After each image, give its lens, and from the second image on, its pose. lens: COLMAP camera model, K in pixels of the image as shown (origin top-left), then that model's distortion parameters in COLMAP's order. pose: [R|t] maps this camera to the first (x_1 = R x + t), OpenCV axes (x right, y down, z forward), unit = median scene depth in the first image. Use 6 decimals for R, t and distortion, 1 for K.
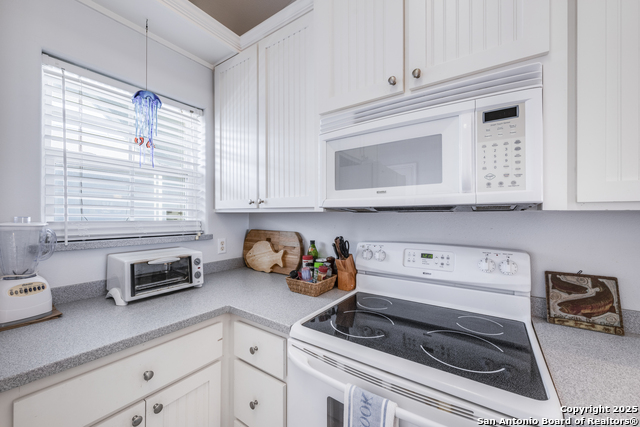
lens RADIAL K [[252.3, 0, 309.0], [0, 252.3, 213.5], [0, 0, 1]] dist [0.000098, 0.000050]
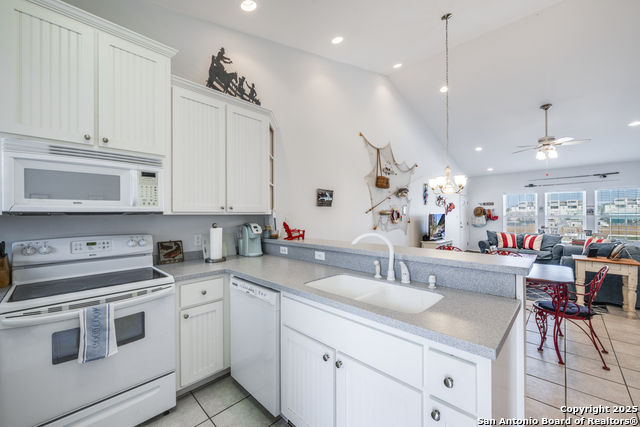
lens RADIAL K [[254.8, 0, 333.6], [0, 254.8, 214.1], [0, 0, 1]] dist [-0.000085, 0.000112]
pose [[0.110729, 0.003225, 0.993845, -1.108297], [0.004521, 0.999983, -0.003749, -0.000894], [-0.993840, 0.004908, 0.110713, -0.771613]]
